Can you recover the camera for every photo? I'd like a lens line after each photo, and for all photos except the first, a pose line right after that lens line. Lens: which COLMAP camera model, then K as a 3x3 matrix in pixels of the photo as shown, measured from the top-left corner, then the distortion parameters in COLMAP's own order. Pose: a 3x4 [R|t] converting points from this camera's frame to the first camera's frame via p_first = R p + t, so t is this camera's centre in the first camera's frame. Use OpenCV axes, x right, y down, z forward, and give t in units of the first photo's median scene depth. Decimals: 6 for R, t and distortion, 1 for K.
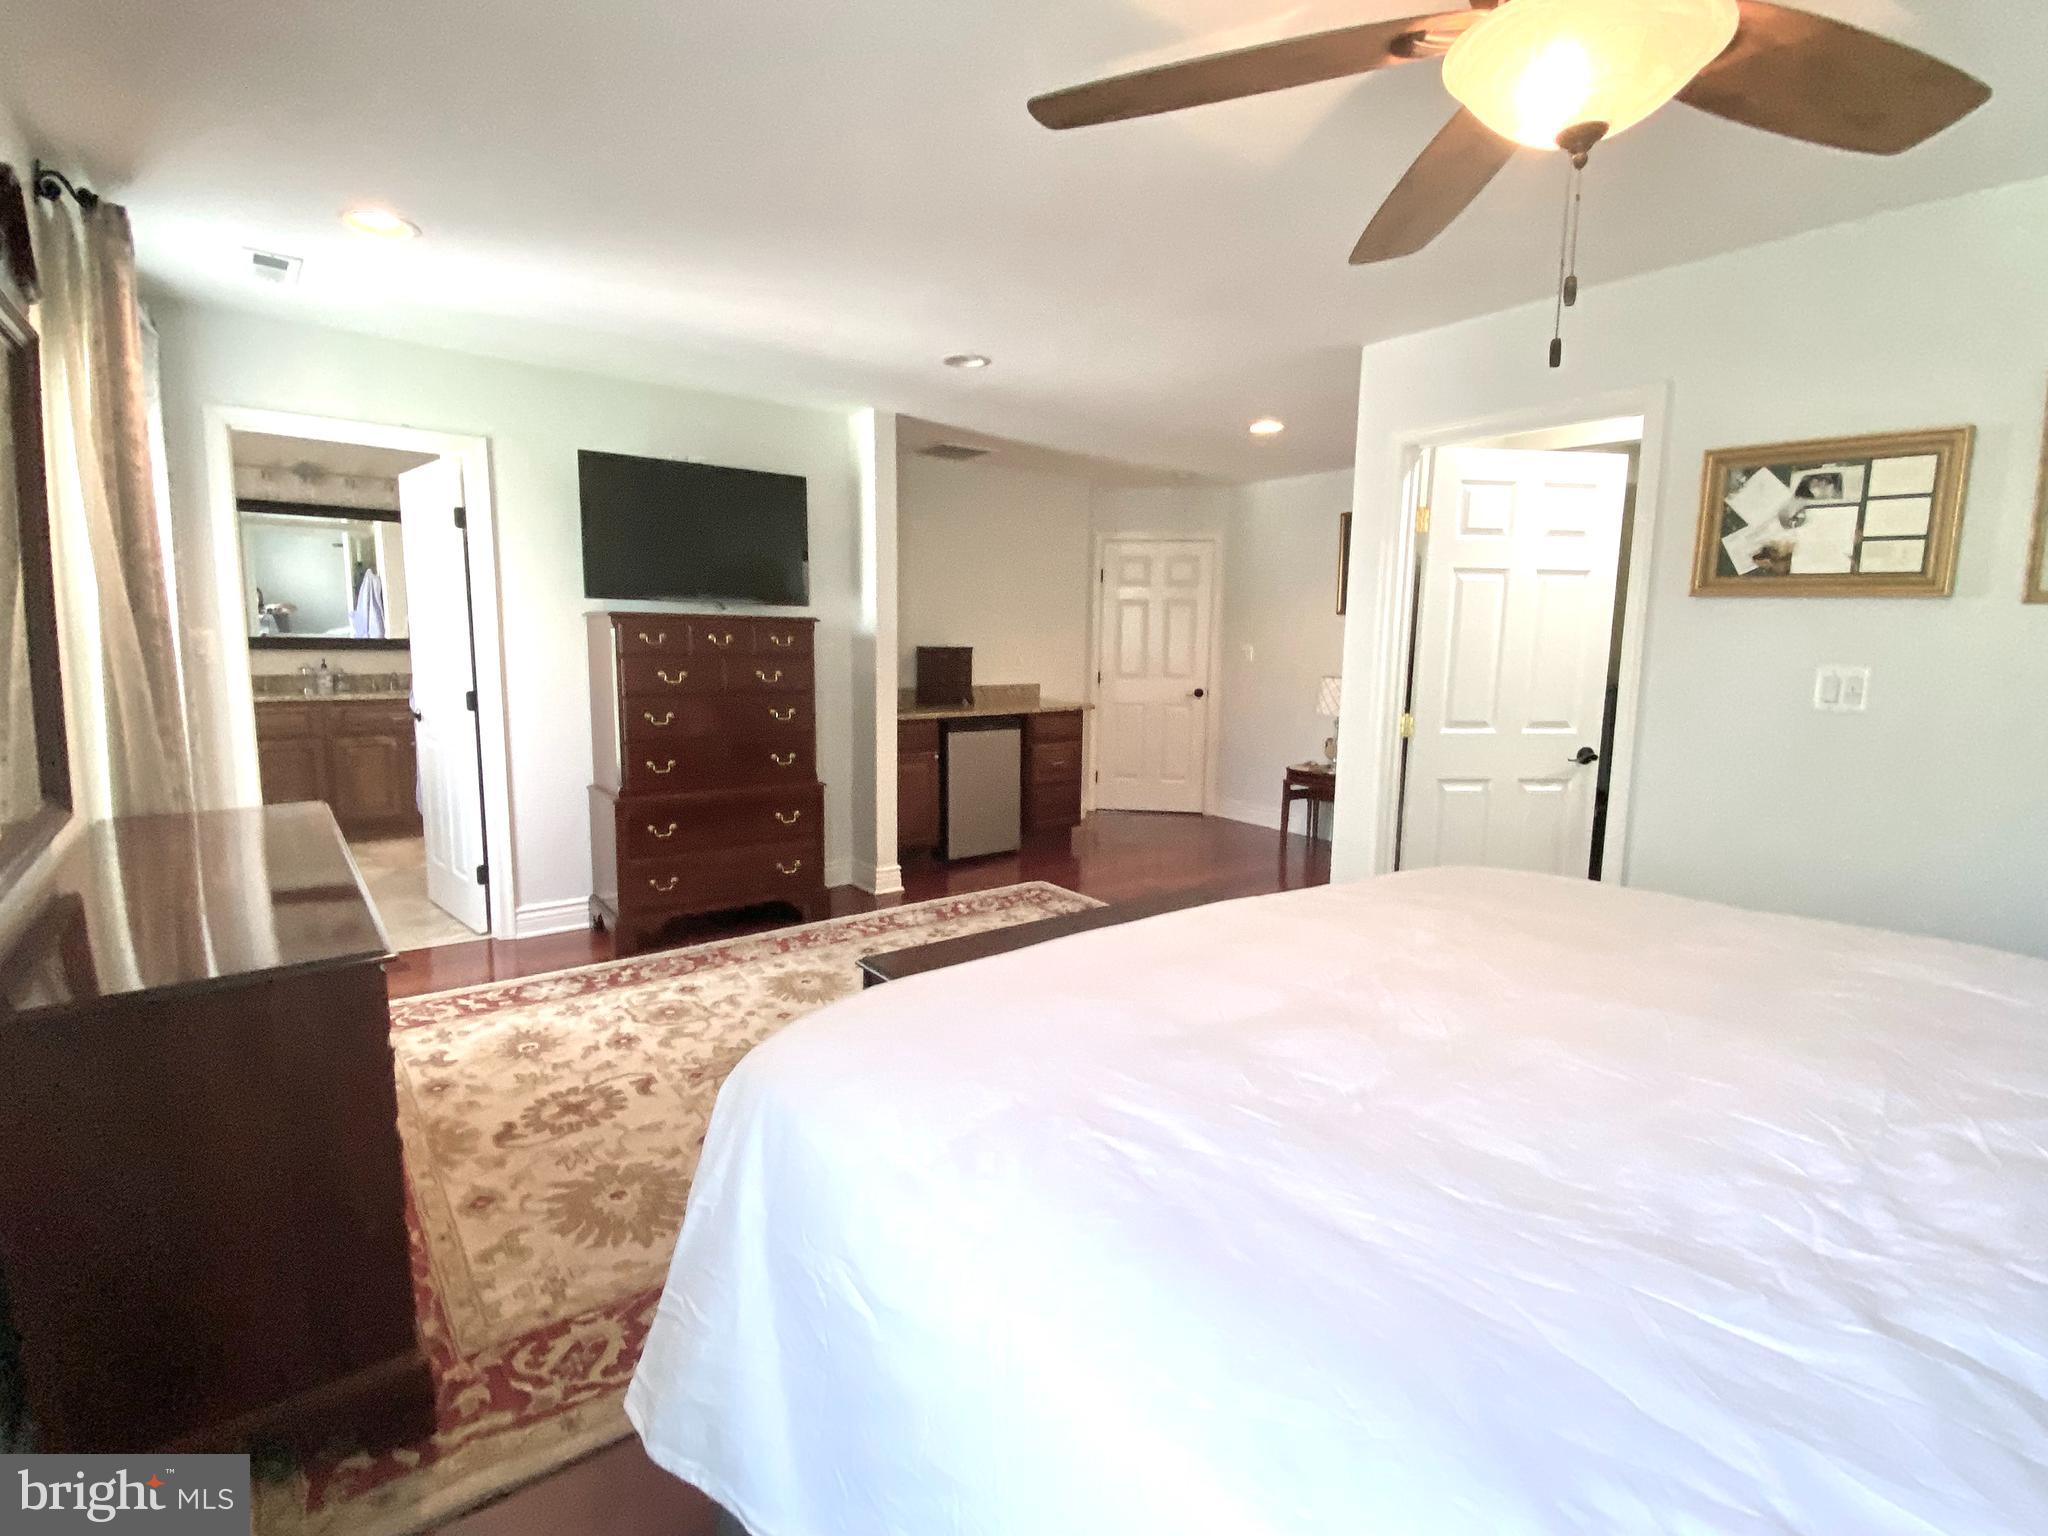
lens RADIAL K [[963.4, 0, 1014.5], [0, 963.4, 777.5], [0, 0, 1]] dist [-0.000696, -0.006364]
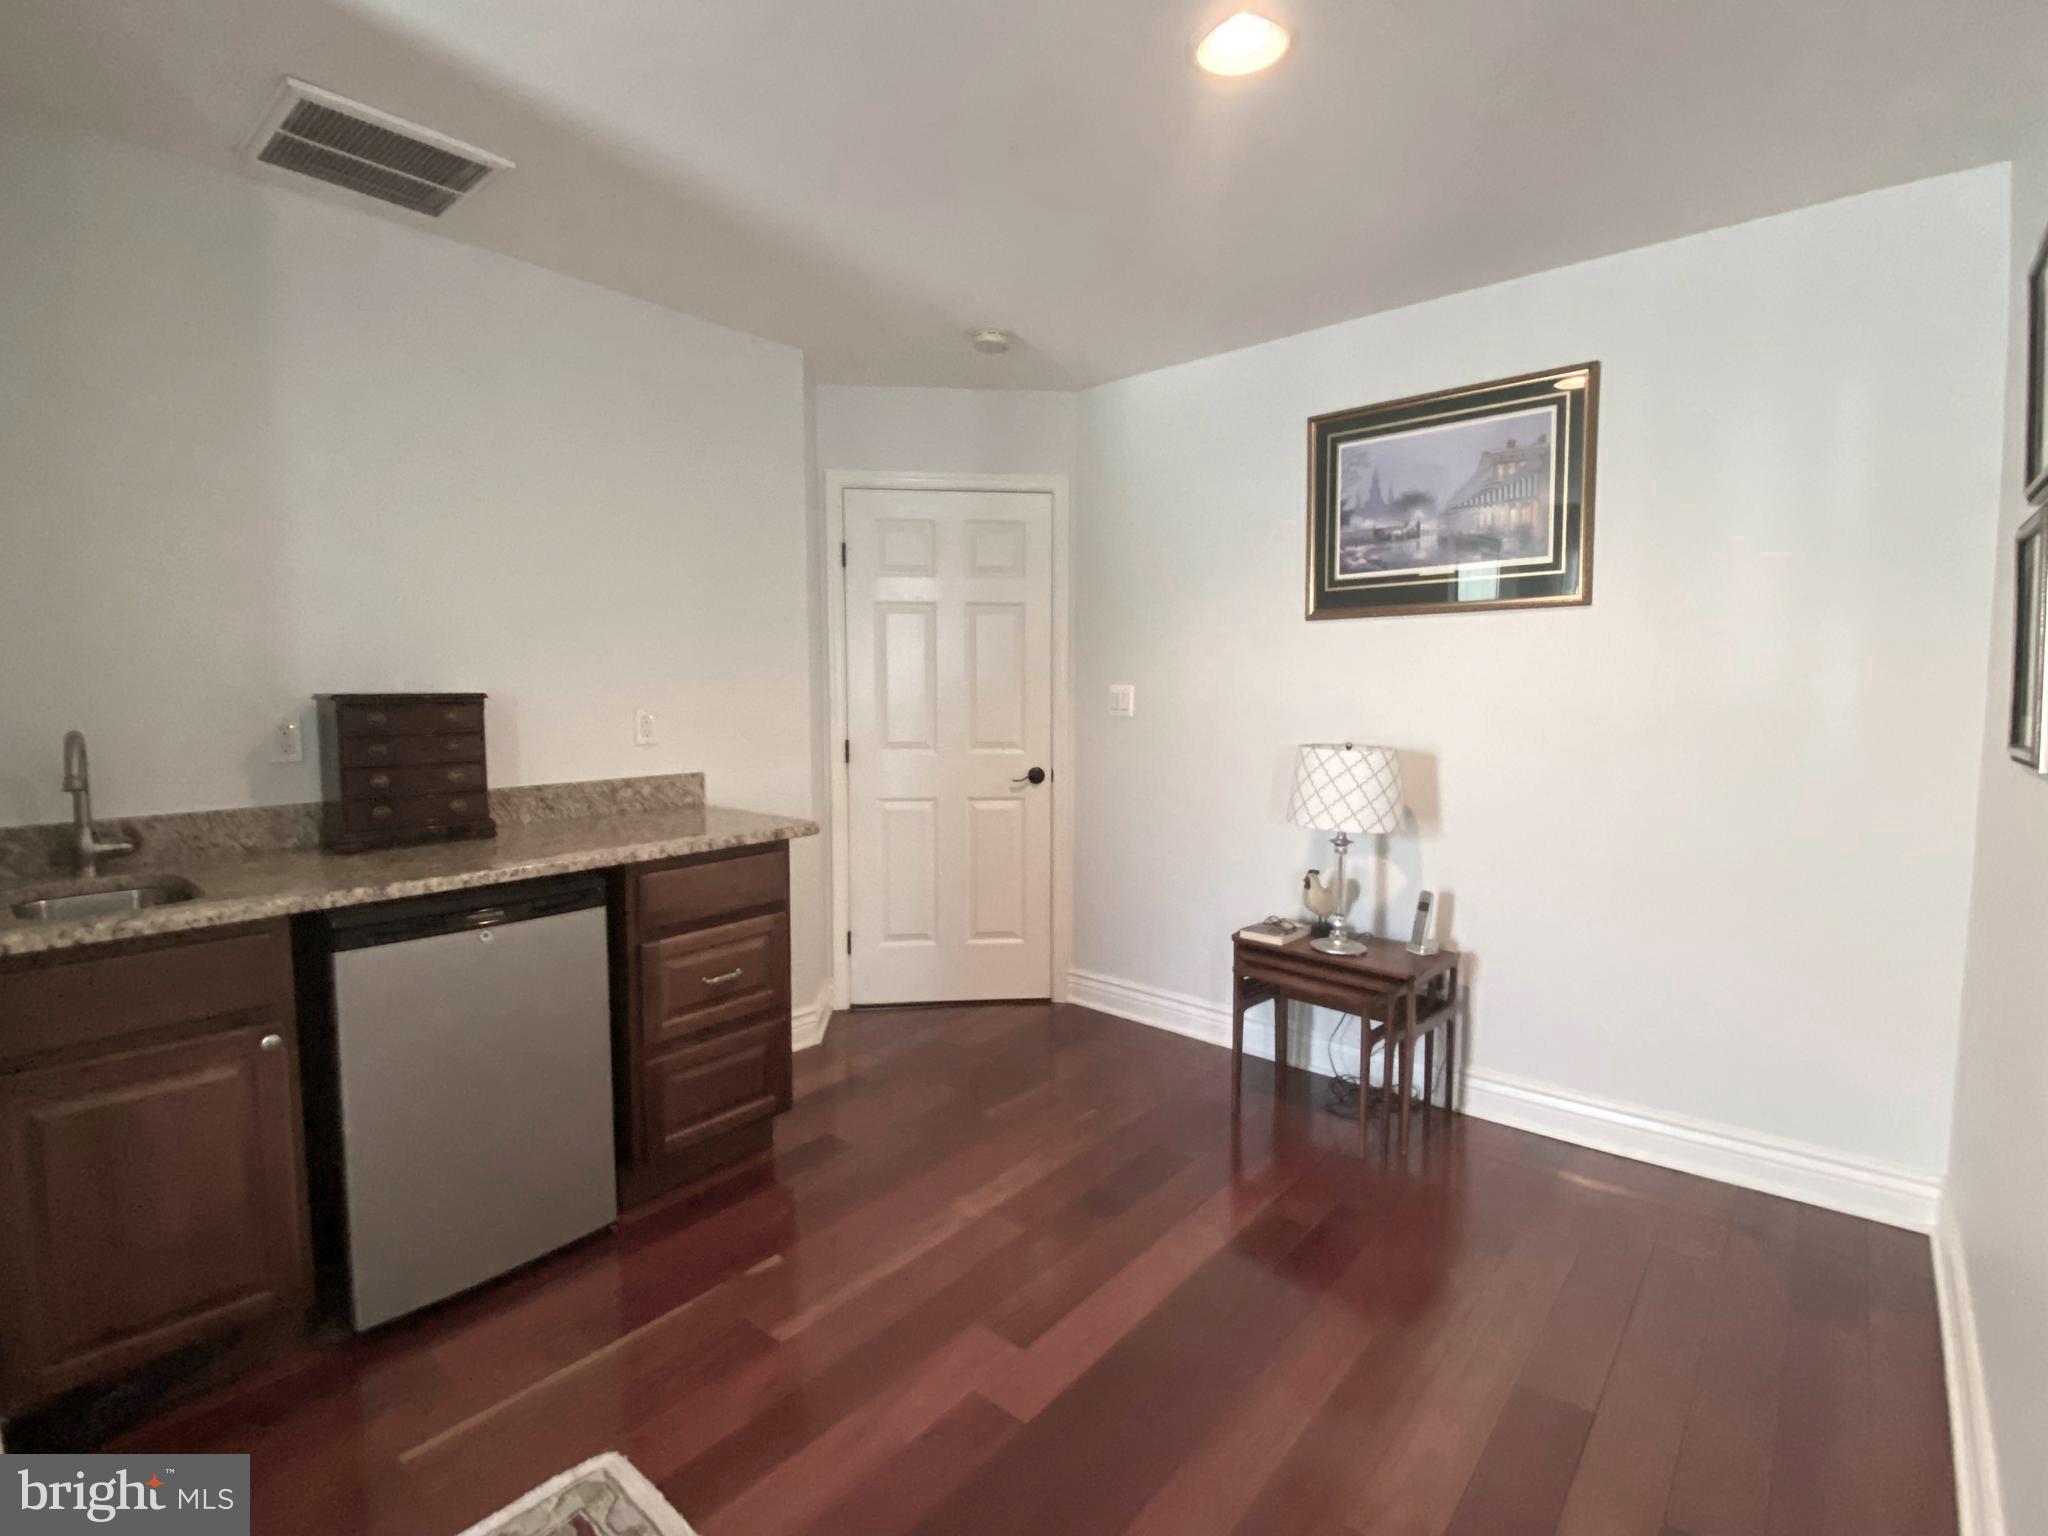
lens RADIAL K [[963.4, 0, 1021.6], [0, 963.4, 751.6], [0, 0, 1]] dist [-0.000696, -0.006364]
pose [[0.976816, -0.024963, 0.212620, 0.116938], [0.041692, 0.996344, -0.074562, -0.102264], [-0.209981, 0.081698, 0.974286, 0.799494]]
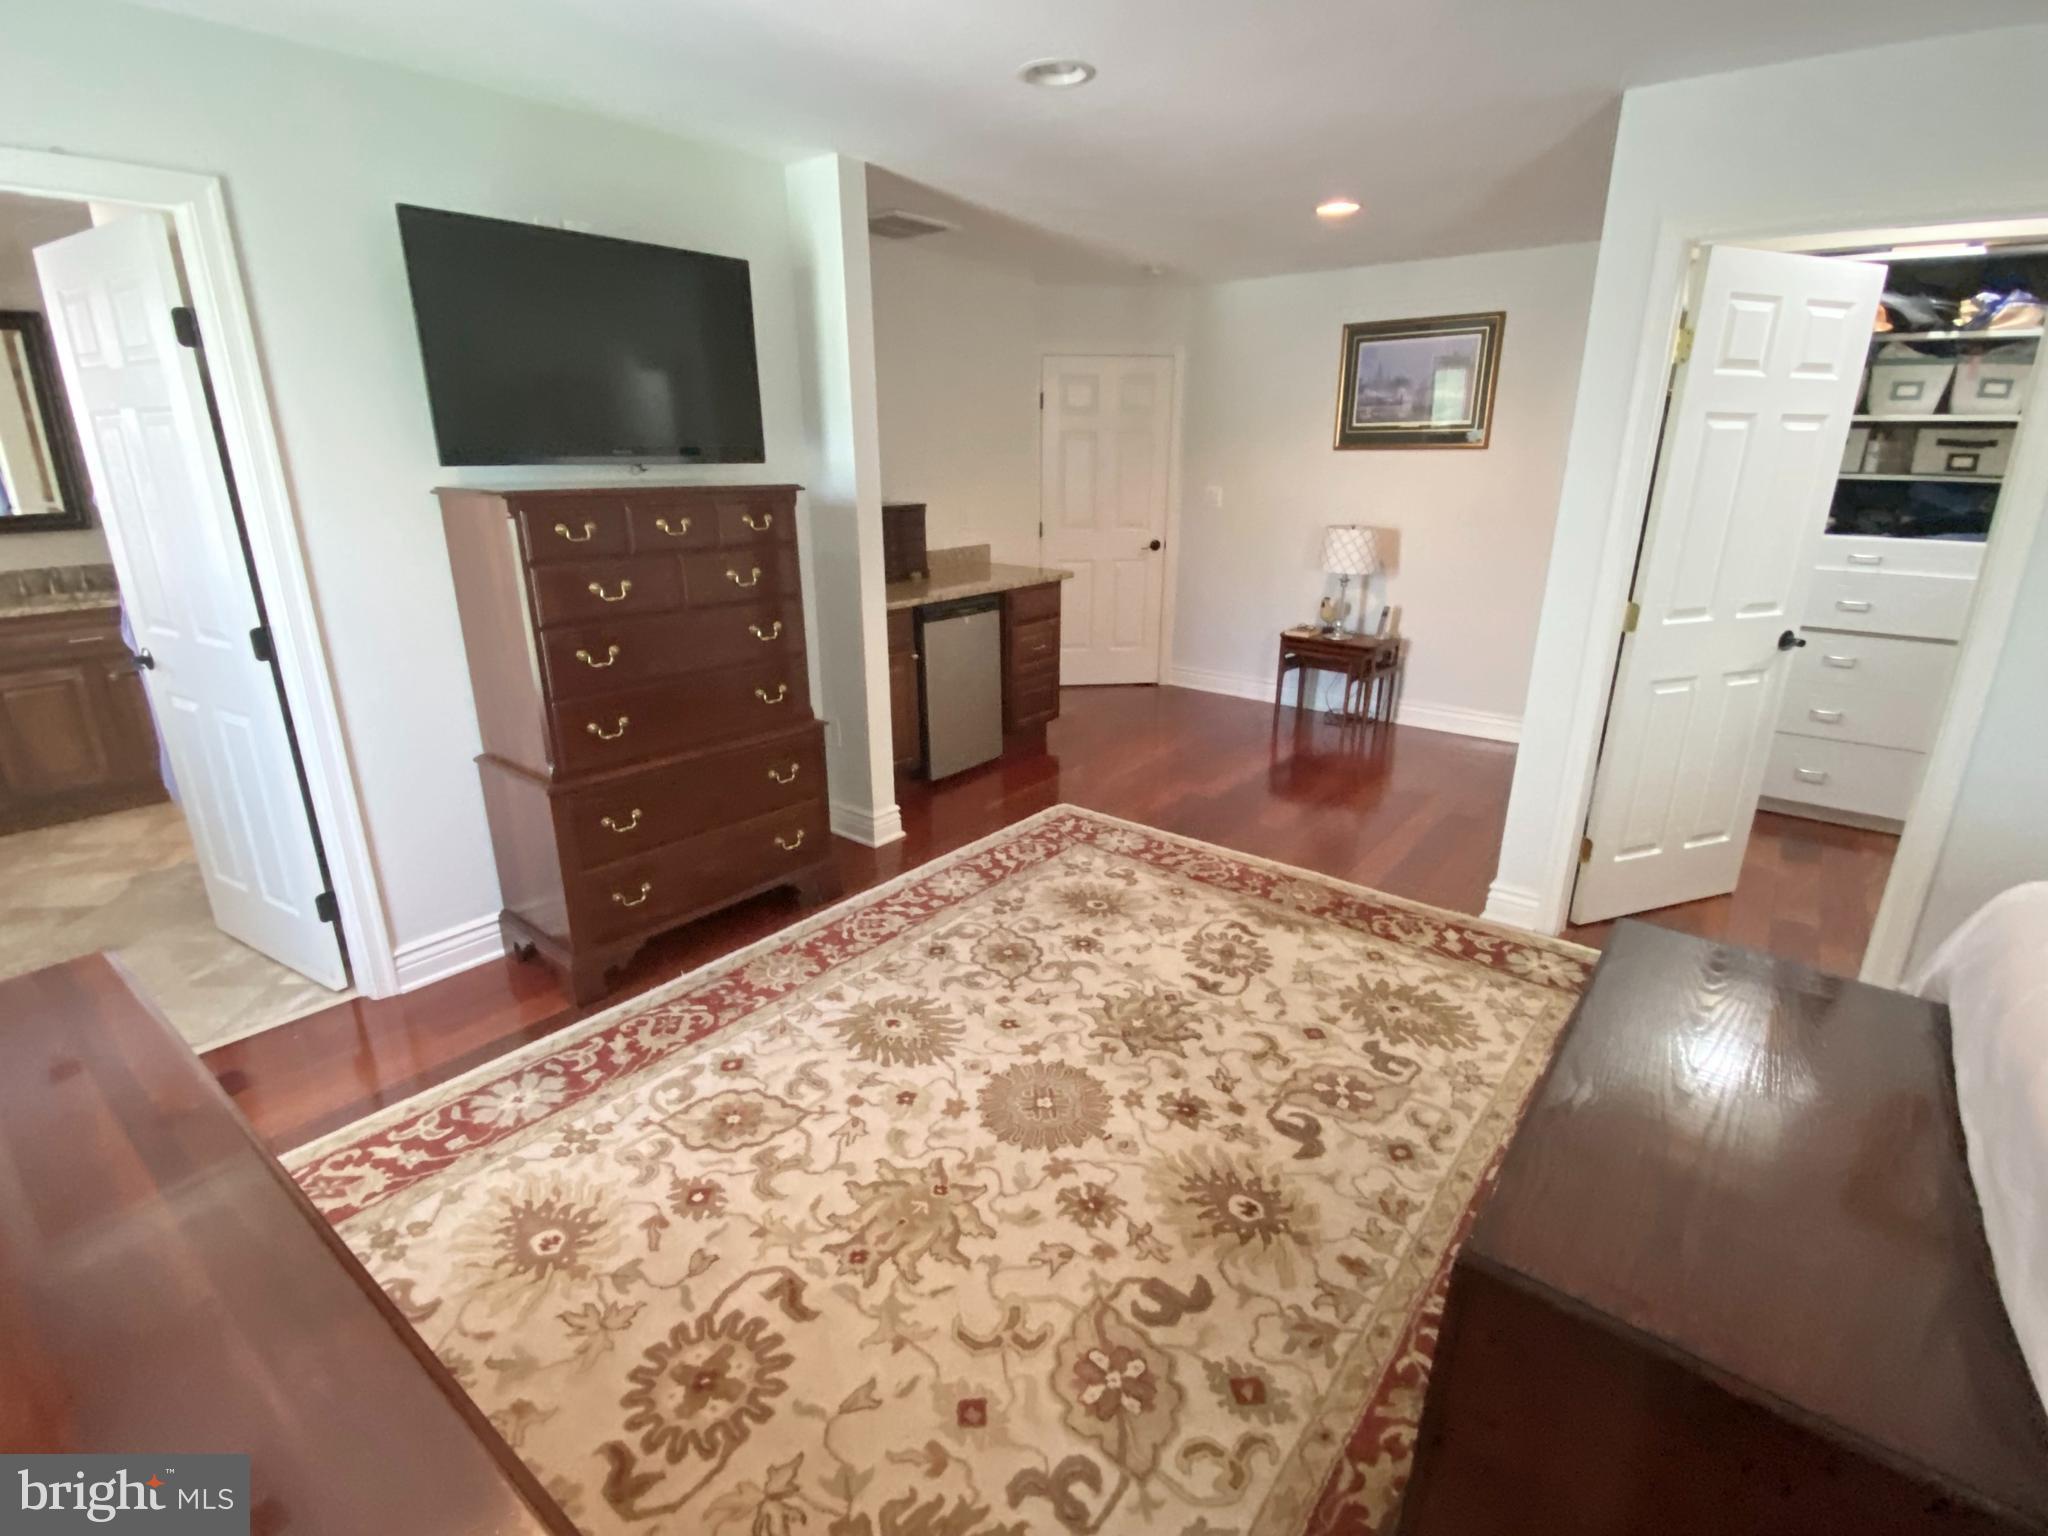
lens RADIAL K [[963.4, 0, 1015.6], [0, 963.4, 784.1], [0, 0, 1]] dist [-0.000696, -0.006364]
pose [[0.971282, -0.091838, 0.219492, -0.231189], [0.049129, 0.980035, 0.192659, -0.083172], [-0.232803, -0.176343, 0.956403, 0.278353]]
